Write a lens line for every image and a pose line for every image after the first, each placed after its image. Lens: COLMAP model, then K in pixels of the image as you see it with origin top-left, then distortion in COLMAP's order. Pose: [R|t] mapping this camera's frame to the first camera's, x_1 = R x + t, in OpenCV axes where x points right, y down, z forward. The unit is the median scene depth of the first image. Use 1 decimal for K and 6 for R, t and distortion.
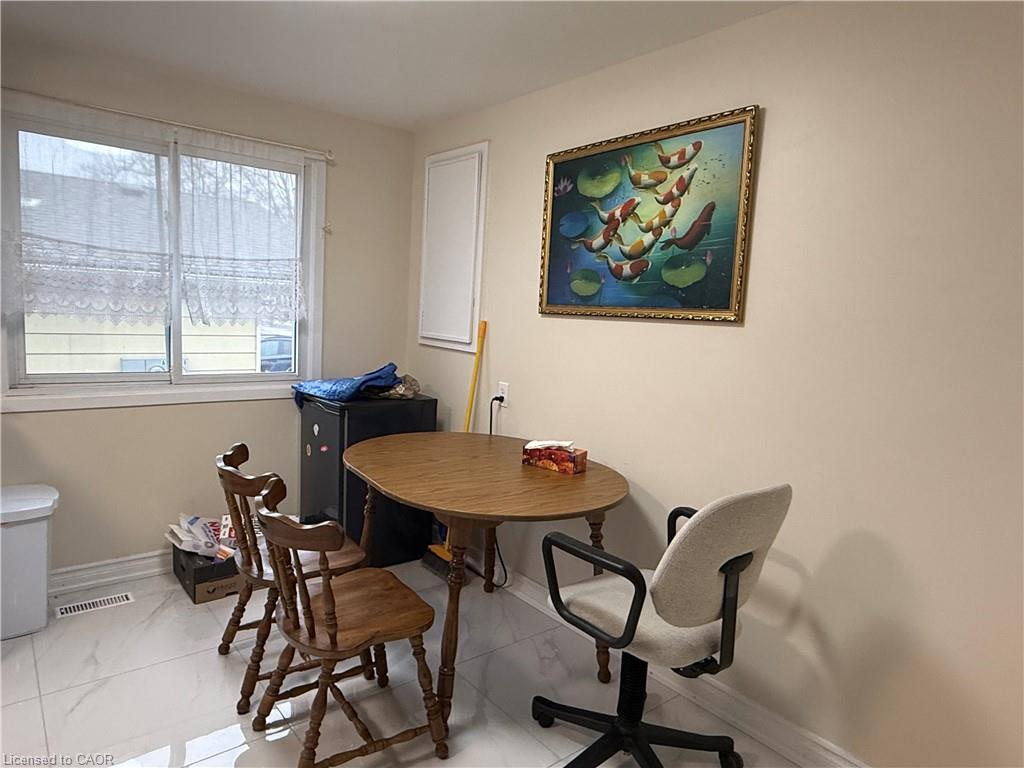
lens RADIAL K [[641.5, 0, 507.2], [0, 641.5, 385.5], [0, 0, 1]] dist [-0.002205, 0.001484]
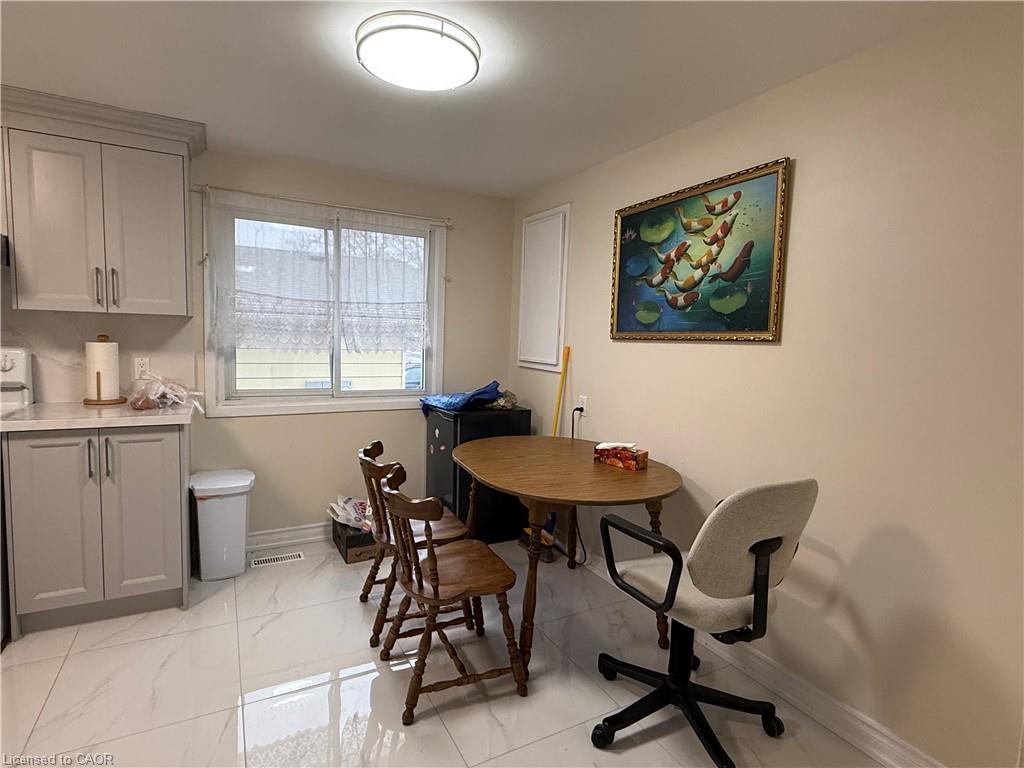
lens RADIAL K [[532.5, 0, 512.0], [0, 532.5, 384.0], [0, 0, 1]] dist [-0.000731, 0.000074]
pose [[0.982947, -0.005447, -0.183810, 0.060383], [-0.001908, 0.999205, -0.039813, 0.016524], [0.183881, 0.039485, 0.982155, -0.033192]]
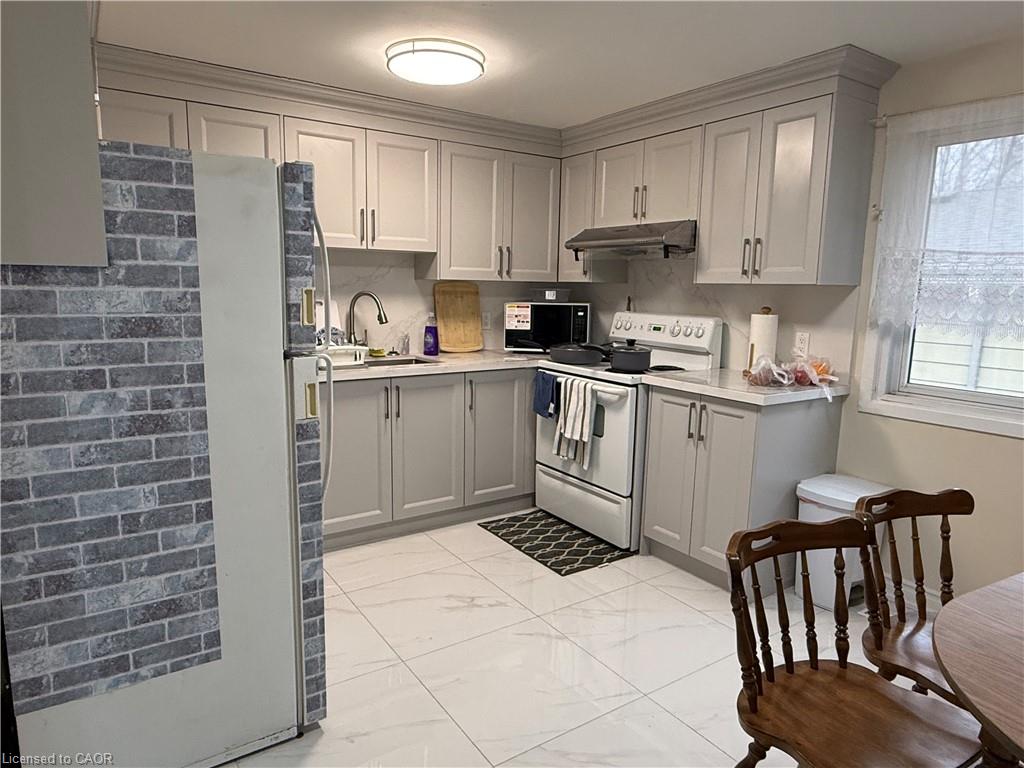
lens RADIAL K [[641.5, 0, 507.2], [0, 641.5, 385.5], [0, 0, 1]] dist [-0.002205, 0.001484]
pose [[-0.094337, 0.096971, -0.990806, 0.376617], [-0.147013, 0.982976, 0.110202, -0.035054], [0.984626, 0.156058, -0.078475, 0.482598]]
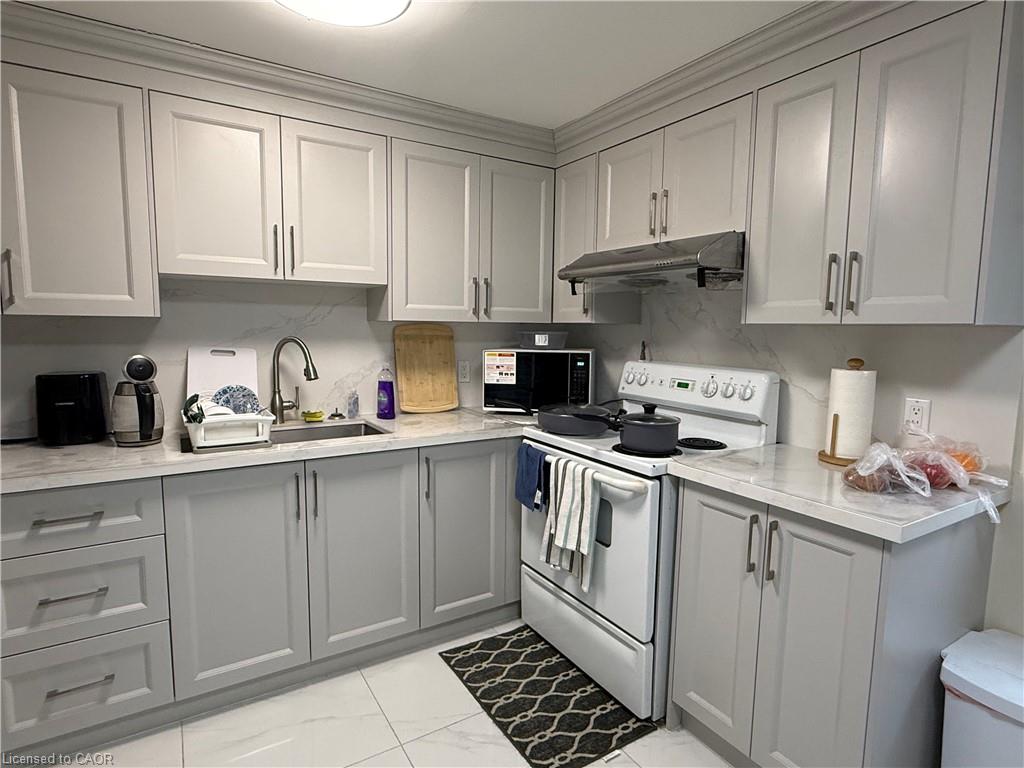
lens RADIAL K [[554.5, 0, 510.1], [0, 554.5, 385.8], [0, 0, 1]] dist [-0.000333, -0.000205]
pose [[-0.130022, 0.048978, -0.990301, -0.164329], [-0.143271, 0.987369, 0.067643, -0.072420], [0.981105, 0.150676, -0.121363, 0.512246]]
